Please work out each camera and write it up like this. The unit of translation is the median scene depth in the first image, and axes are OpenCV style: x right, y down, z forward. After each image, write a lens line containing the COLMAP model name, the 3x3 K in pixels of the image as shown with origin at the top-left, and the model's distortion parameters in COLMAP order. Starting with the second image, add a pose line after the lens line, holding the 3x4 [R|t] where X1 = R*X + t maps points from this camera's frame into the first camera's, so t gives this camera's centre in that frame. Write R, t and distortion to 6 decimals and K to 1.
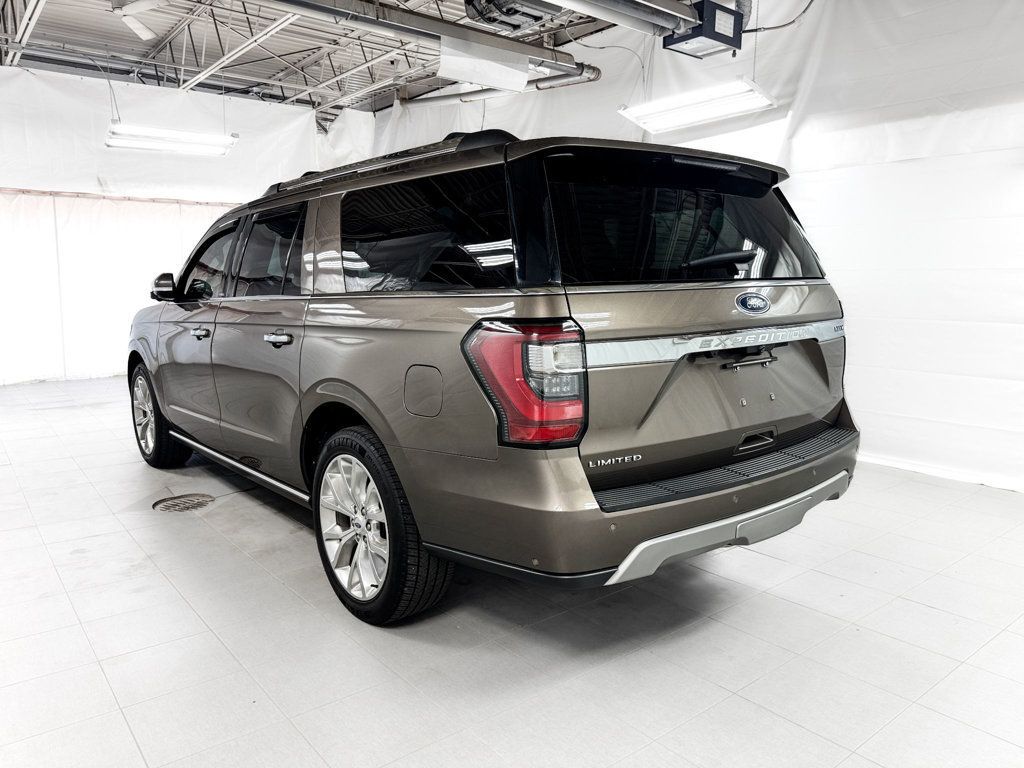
lens RADIAL K [[733.9, 0, 510.5], [0, 733.9, 384.2], [0, 0, 1]] dist [0.022768, -0.004673]
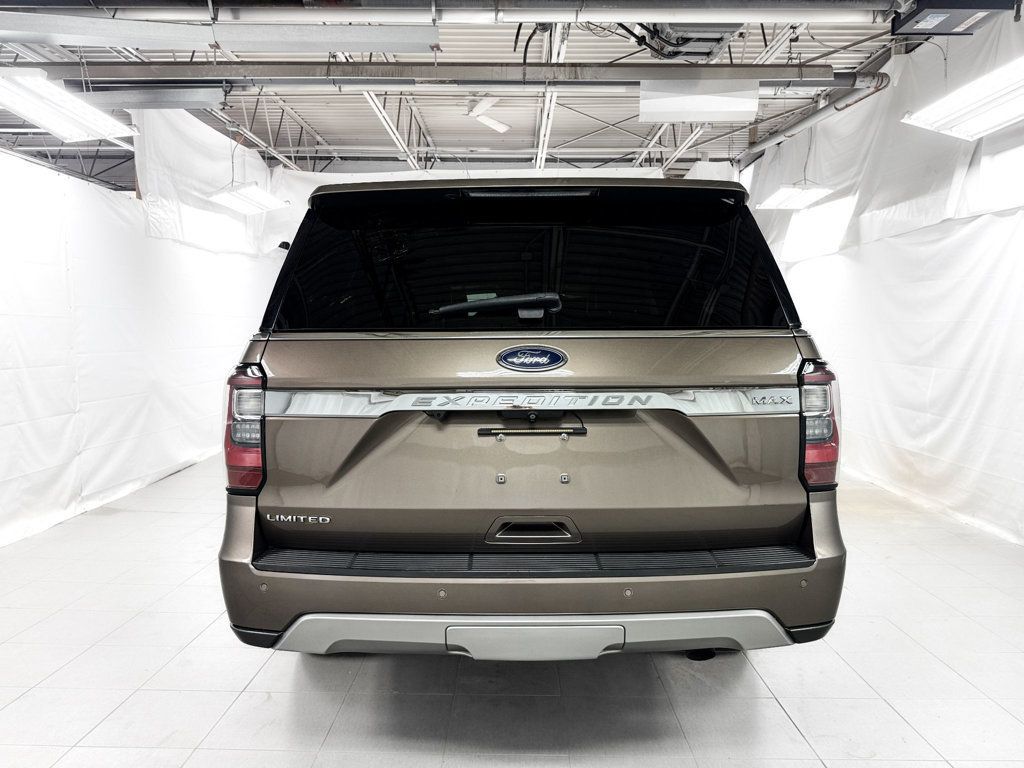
lens RADIAL K [[733.9, 0, 513.8], [0, 733.9, 383.9], [0, 0, 1]] dist [0.022768, -0.004673]
pose [[0.790770, 0.049133, -0.610139, 0.810230], [-0.092754, 0.994881, -0.040097, -0.047853], [0.605046, 0.088300, 0.791279, 0.358709]]
